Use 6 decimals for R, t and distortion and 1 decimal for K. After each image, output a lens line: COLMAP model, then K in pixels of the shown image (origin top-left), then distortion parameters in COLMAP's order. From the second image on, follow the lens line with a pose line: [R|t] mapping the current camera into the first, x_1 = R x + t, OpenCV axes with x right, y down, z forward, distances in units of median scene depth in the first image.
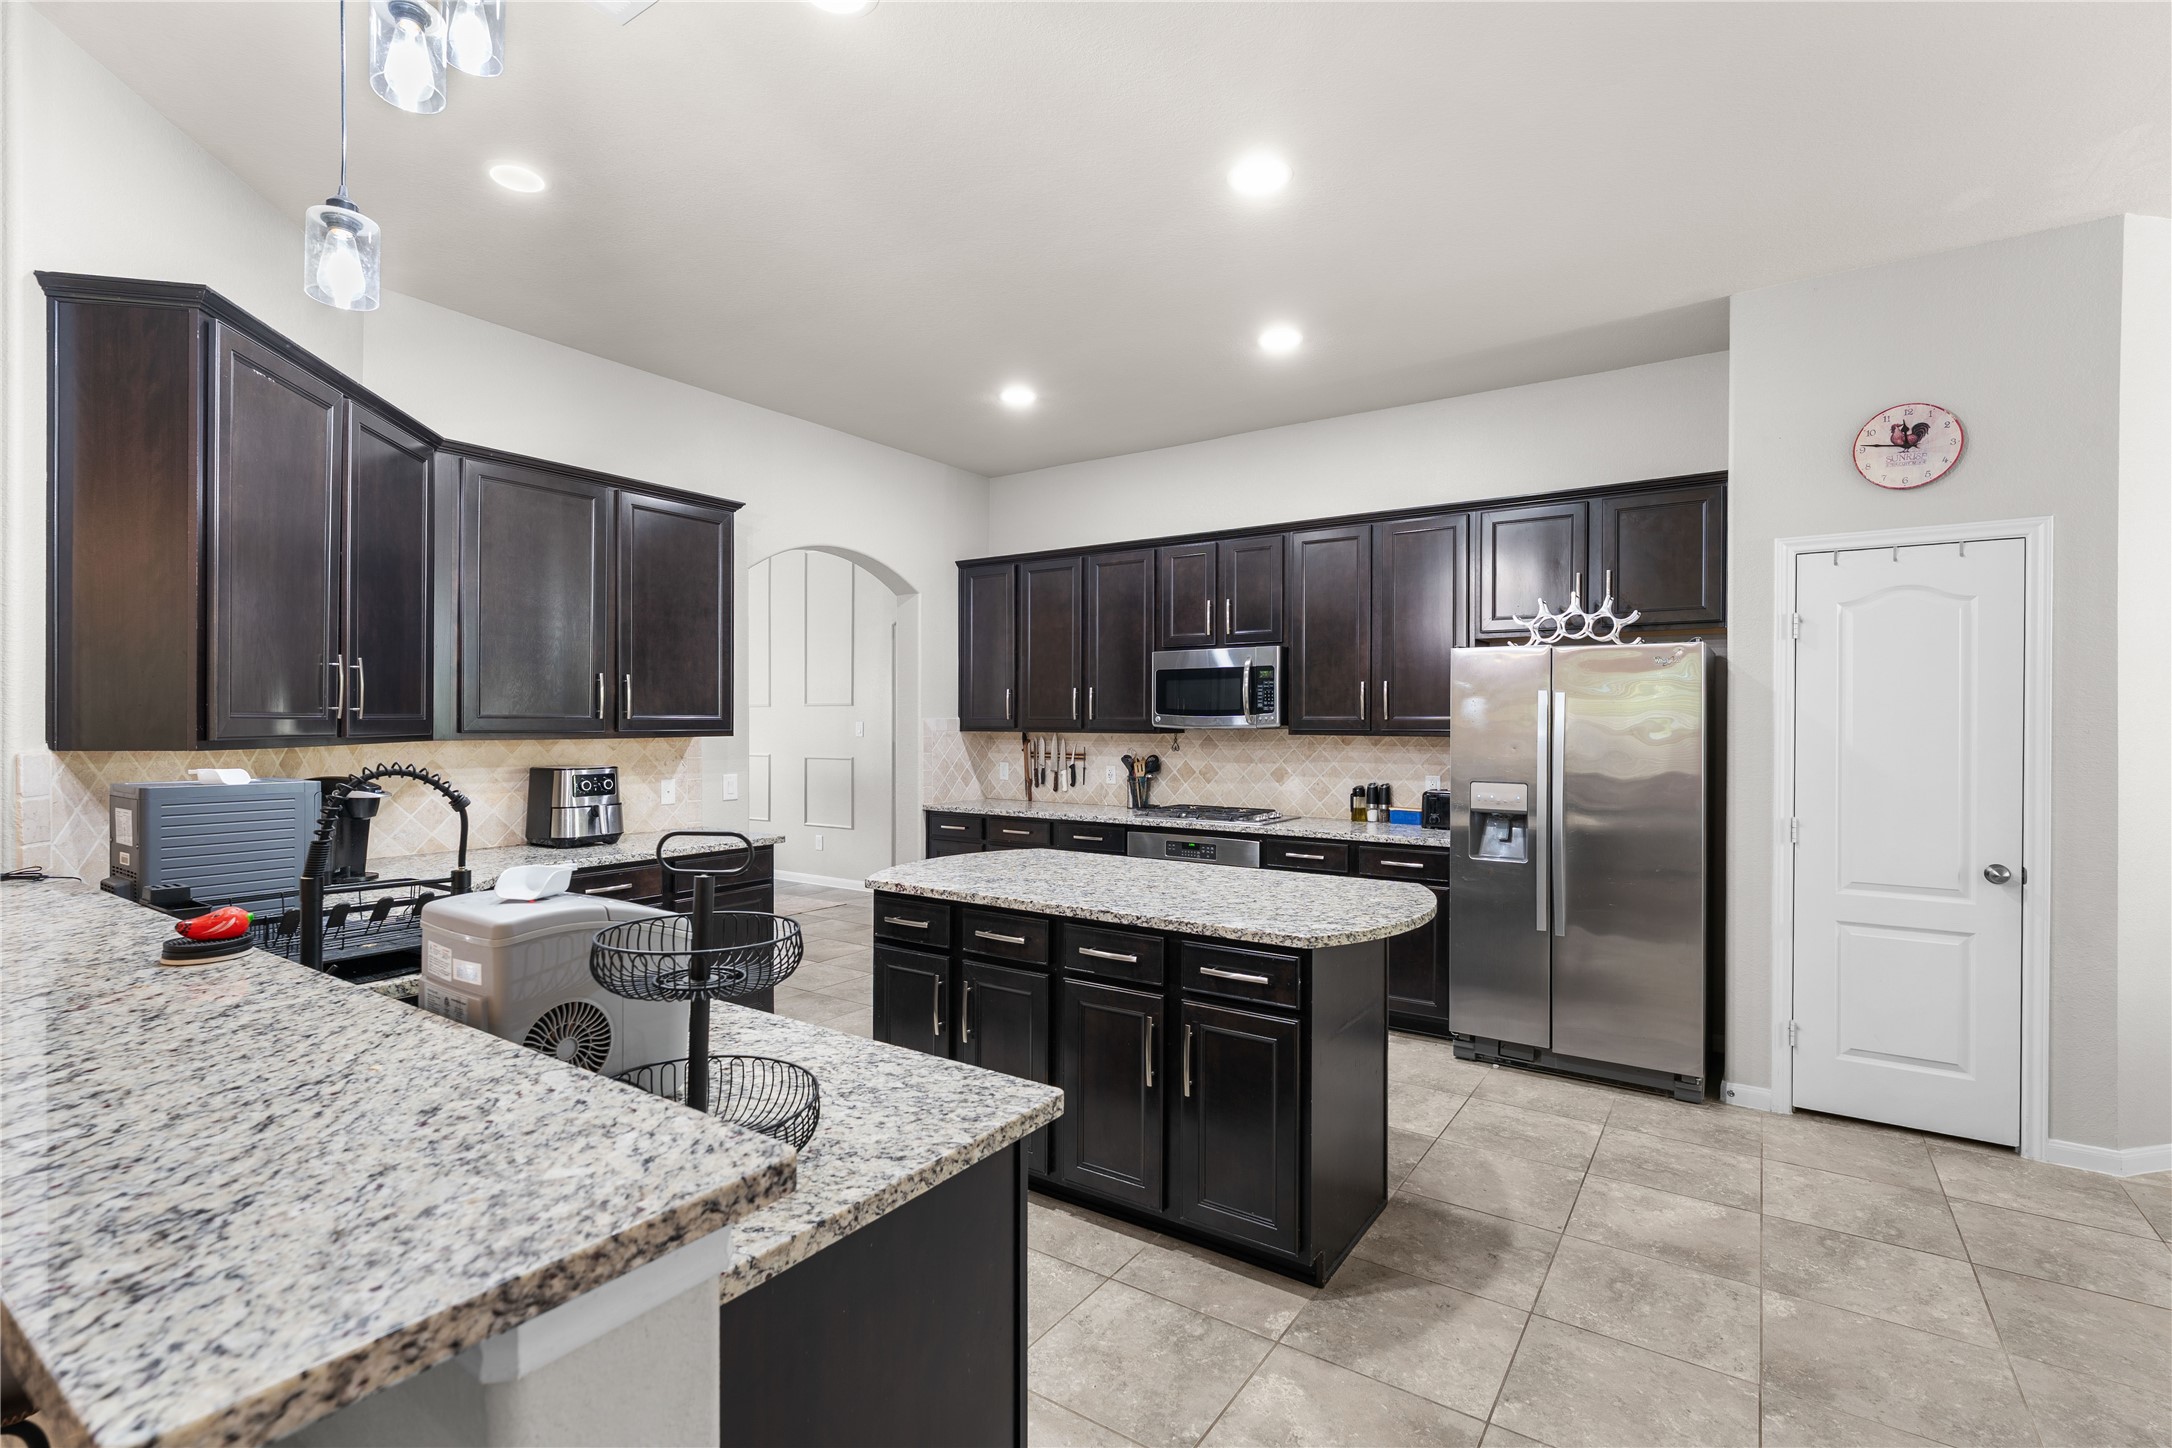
lens RADIAL K [[986.2, 0, 1073.6], [0, 986.2, 717.8], [0, 0, 1]] dist [-0.000374, 0.000137]
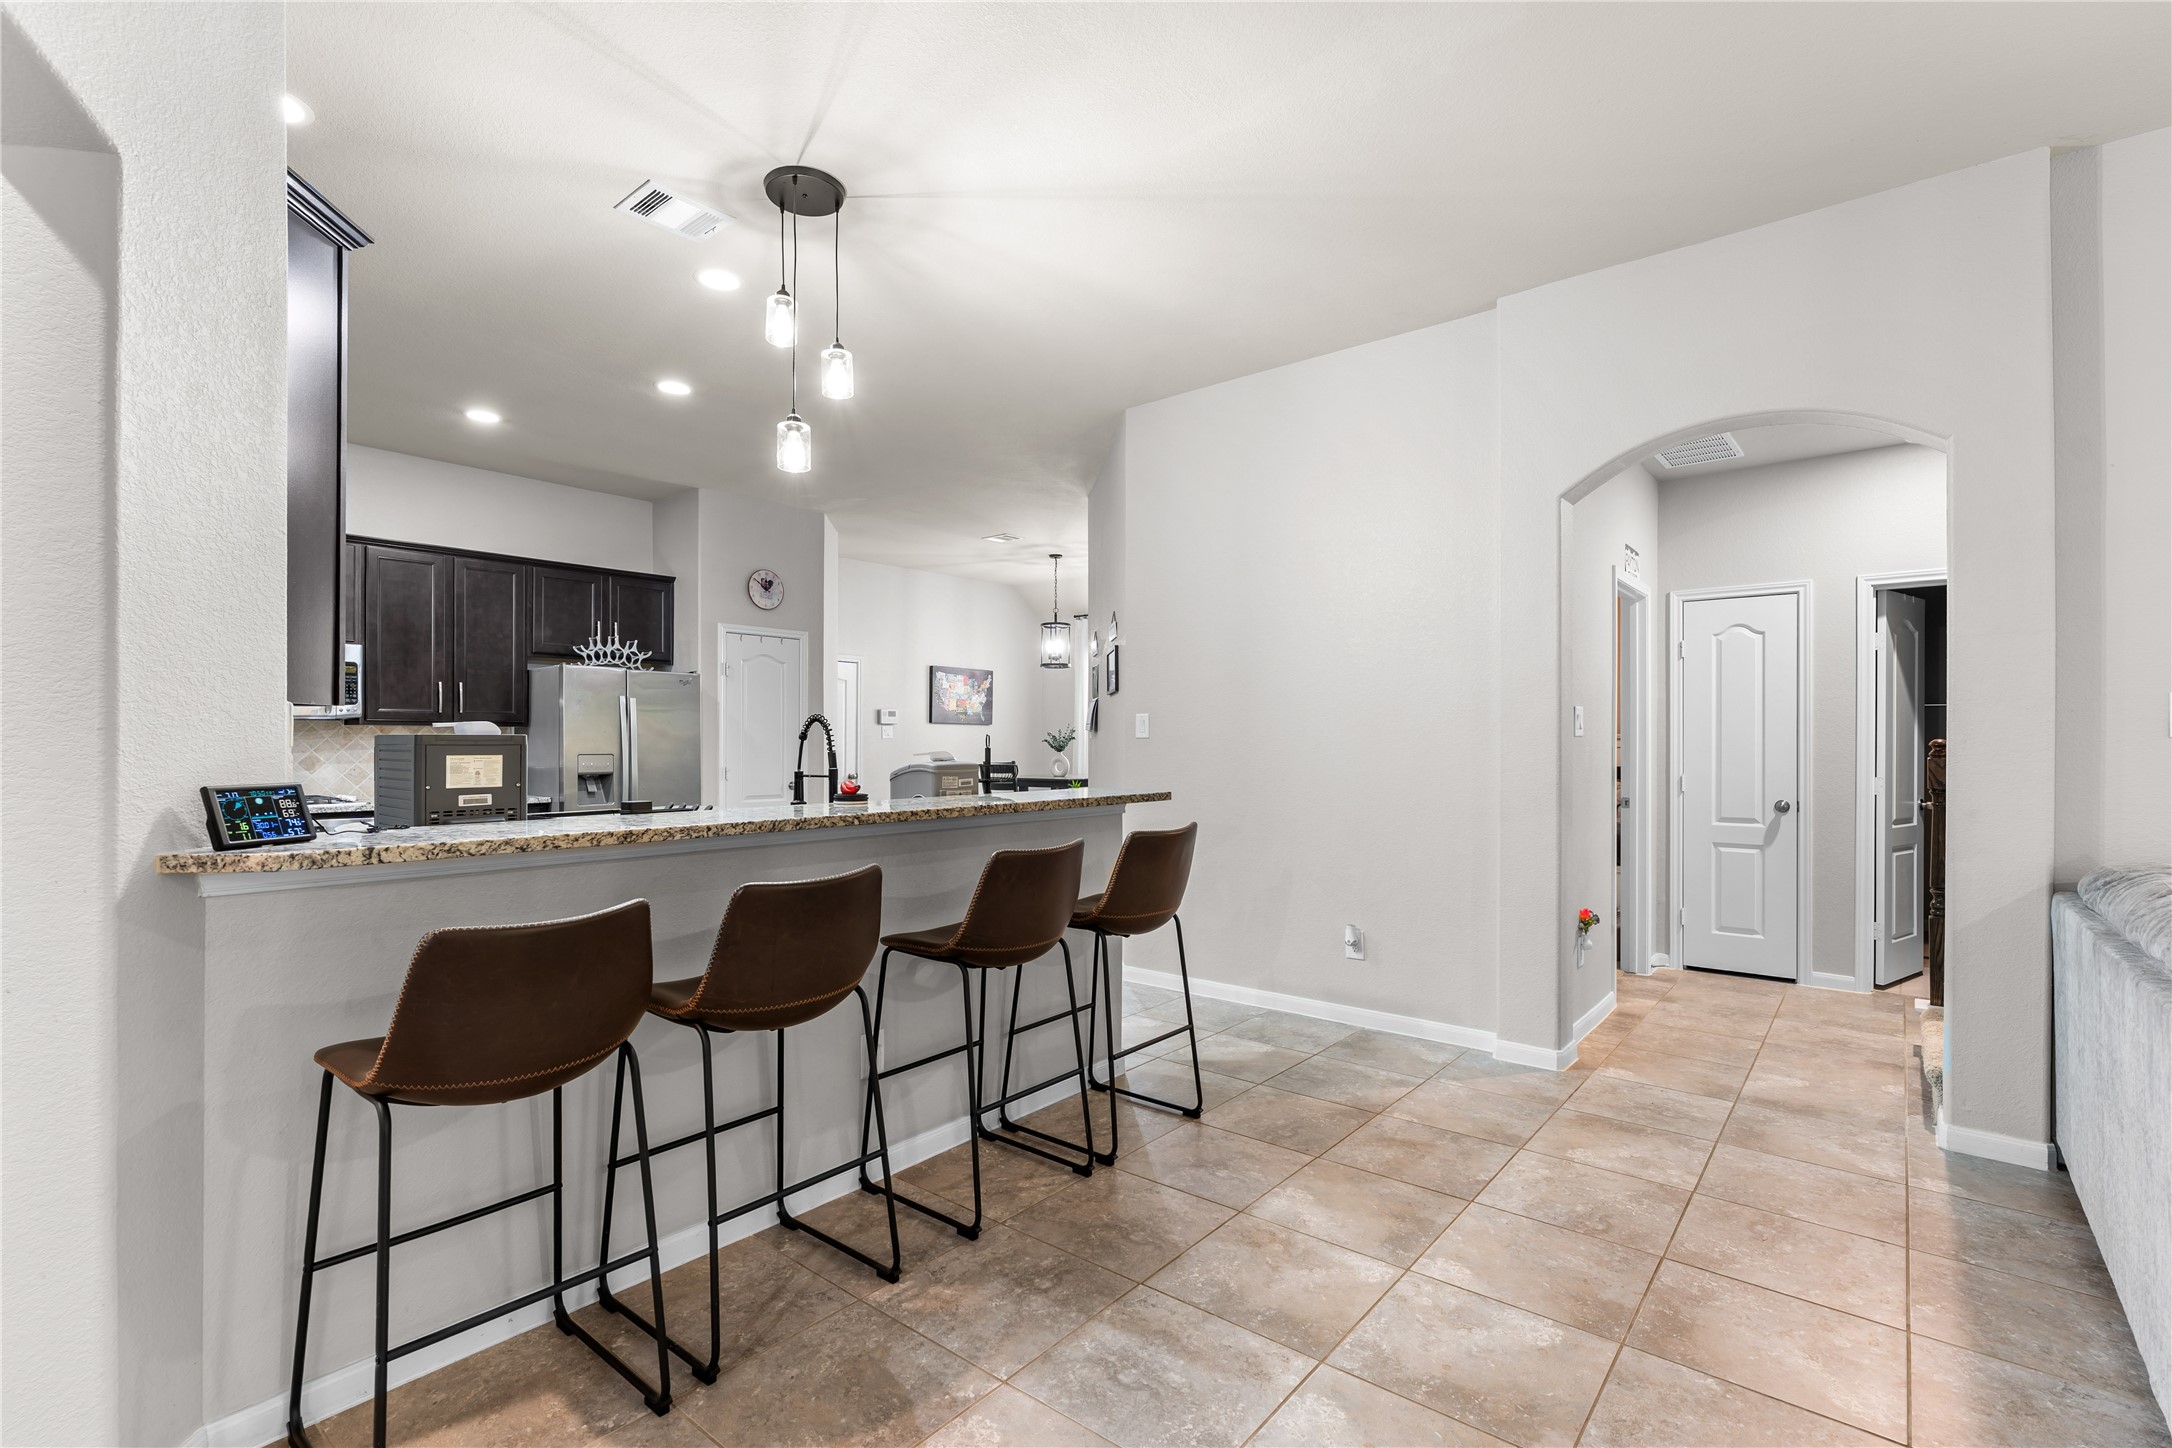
lens RADIAL K [[986.2, 0, 1073.6], [0, 986.2, 717.8], [0, 0, 1]] dist [-0.000374, 0.000137]
pose [[0.088514, 0.019125, 0.995891, -0.775372], [-0.003221, 0.999816, -0.018915, 0.026727], [-0.996070, -0.001534, 0.088559, 0.089682]]
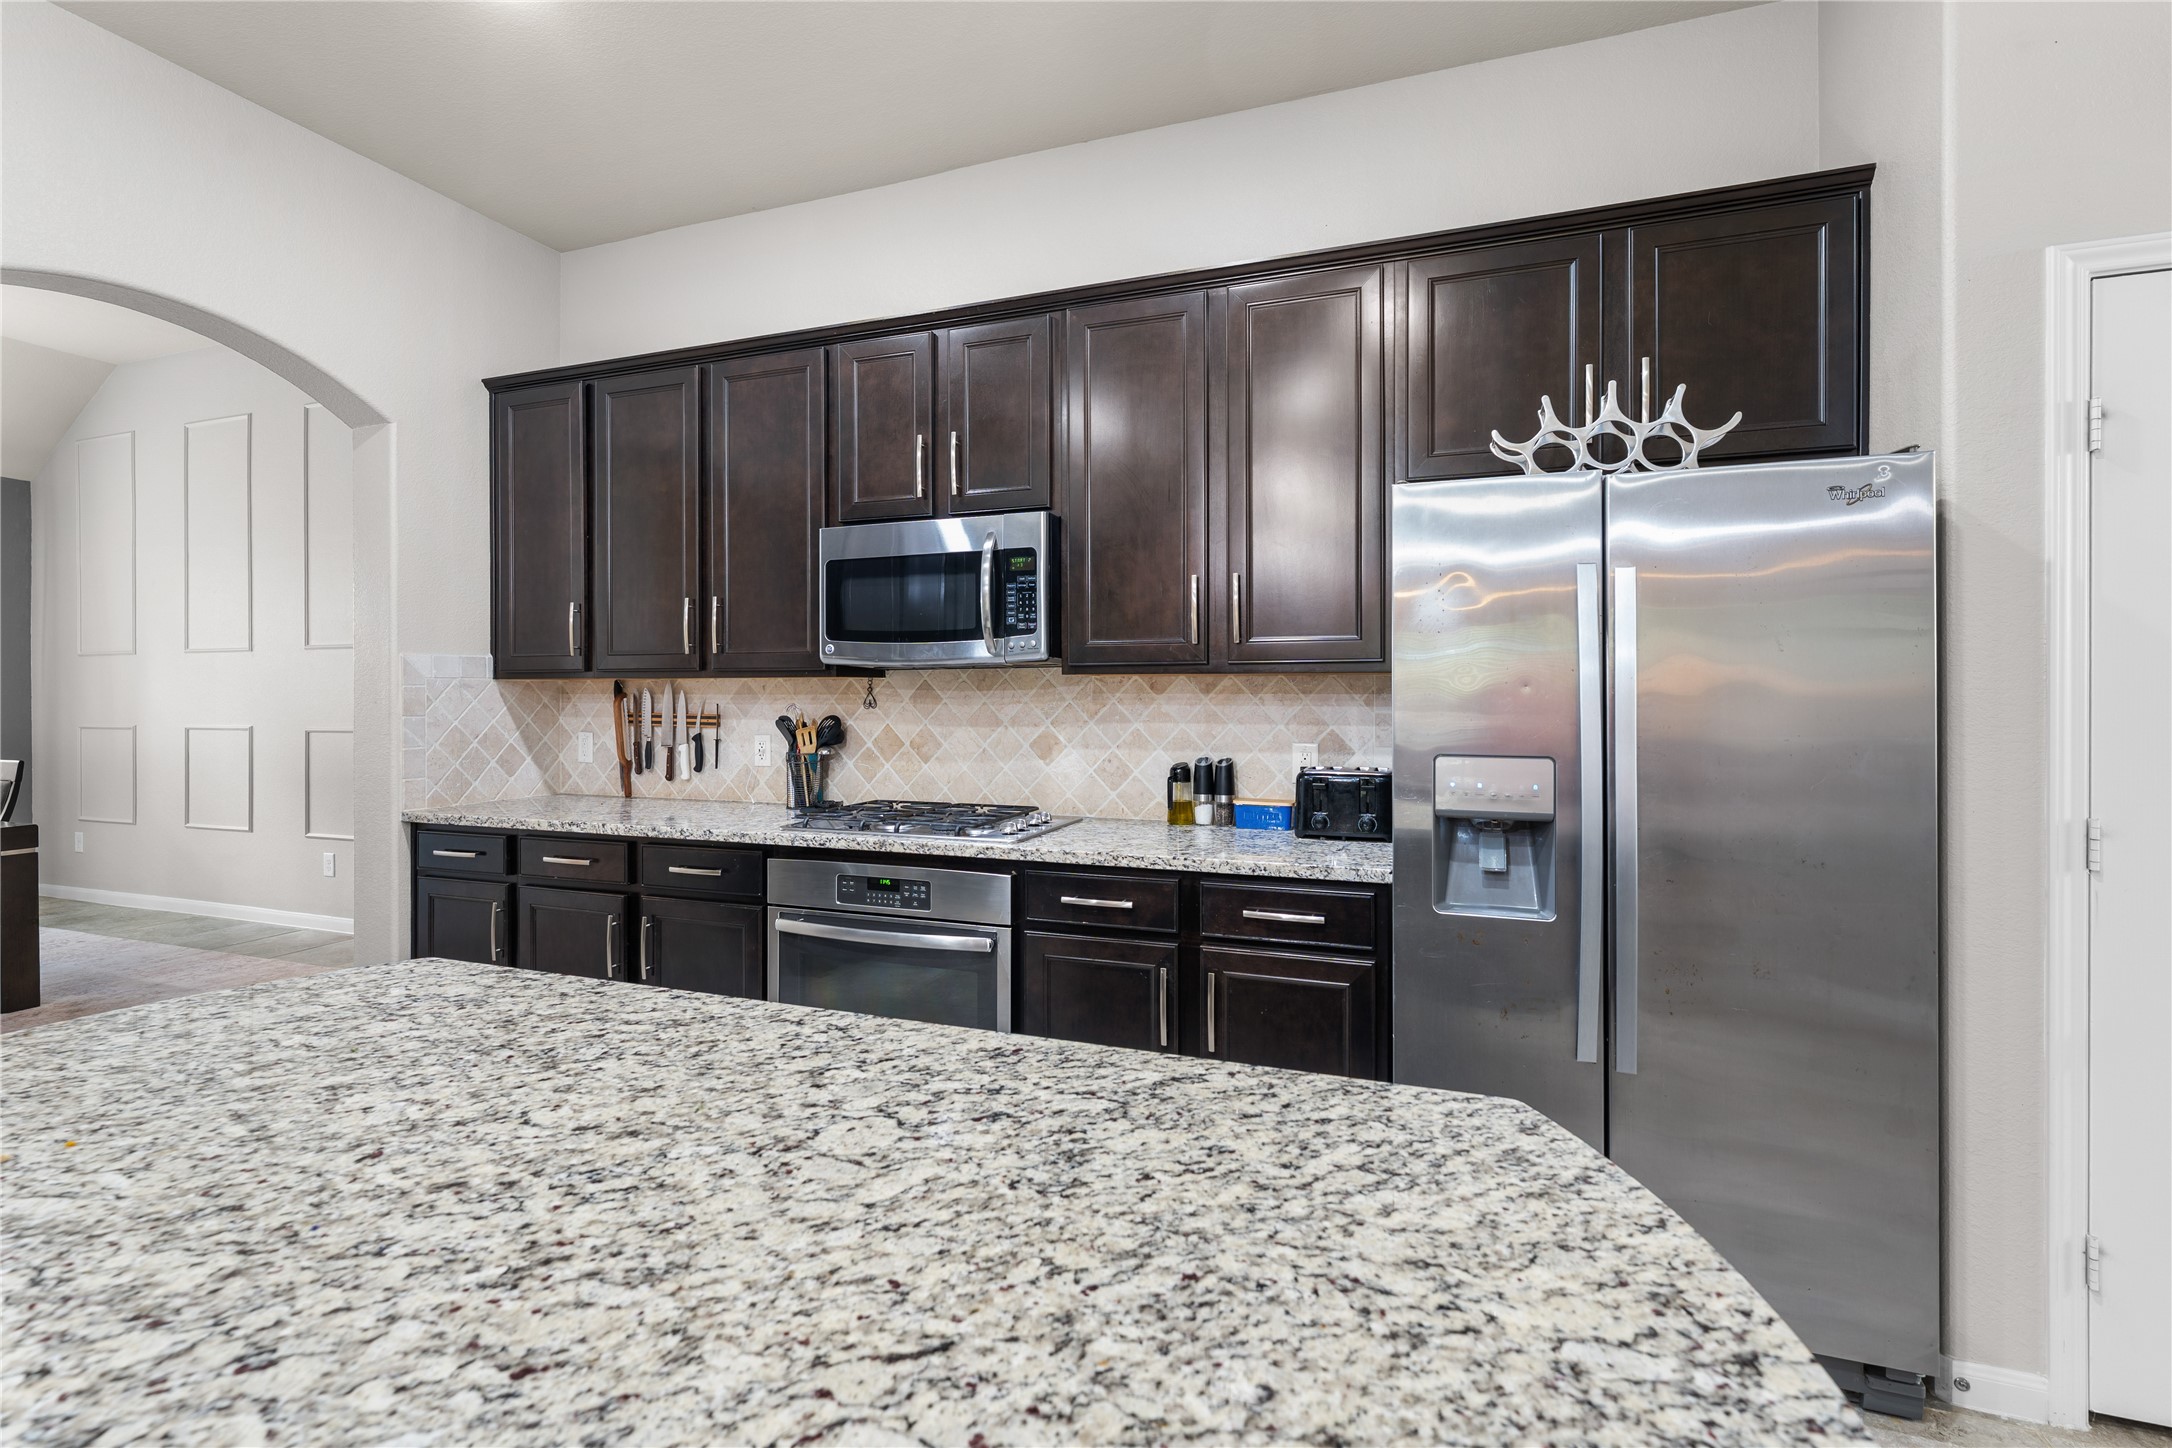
lens RADIAL K [[986.2, 0, 1073.6], [0, 986.2, 717.8], [0, 0, 1]] dist [-0.000374, 0.000137]
pose [[0.970308, -0.011369, 0.241606, 0.083892], [0.003777, 0.999485, 0.031860, 0.022432], [-0.241844, -0.030002, 0.969851, 0.428775]]
